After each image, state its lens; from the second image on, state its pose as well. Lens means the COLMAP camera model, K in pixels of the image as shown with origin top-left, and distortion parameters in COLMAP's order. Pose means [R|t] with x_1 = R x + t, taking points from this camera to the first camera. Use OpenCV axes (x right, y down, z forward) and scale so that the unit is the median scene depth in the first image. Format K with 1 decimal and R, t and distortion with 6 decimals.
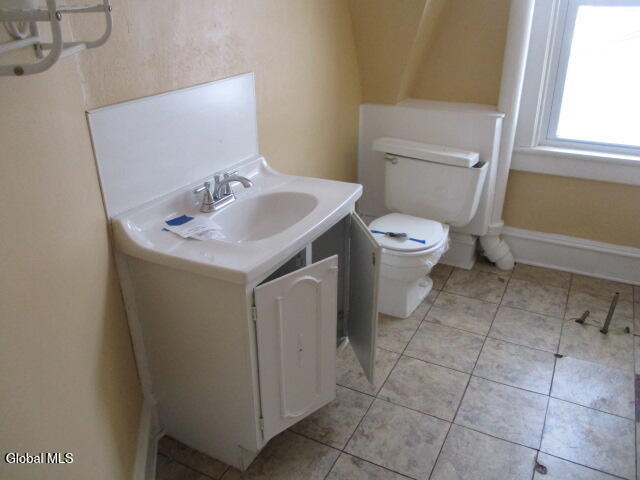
lens RADIAL K [[526.6, 0, 320.0], [0, 526.6, 240.0], [0, 0, 1]] dist [-0.023038, 0.001745]
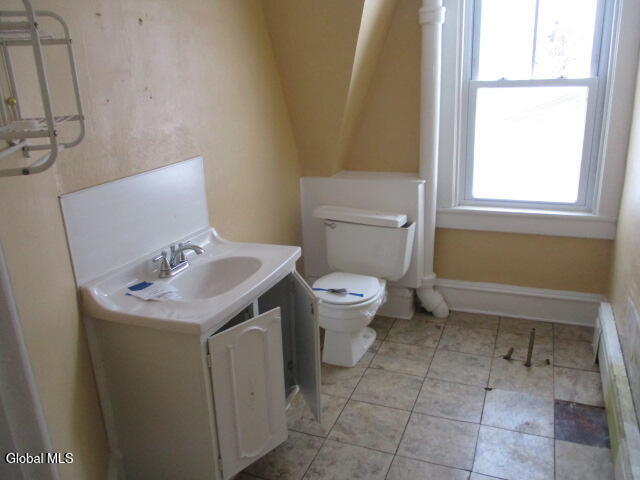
lens RADIAL K [[526.6, 0, 320.0], [0, 526.6, 240.0], [0, 0, 1]] dist [-0.023038, 0.001745]
pose [[0.995096, -0.056081, 0.081475, 0.027143], [0.066275, 0.989512, -0.128351, 0.029002], [-0.073423, 0.133121, 0.988376, -0.136042]]
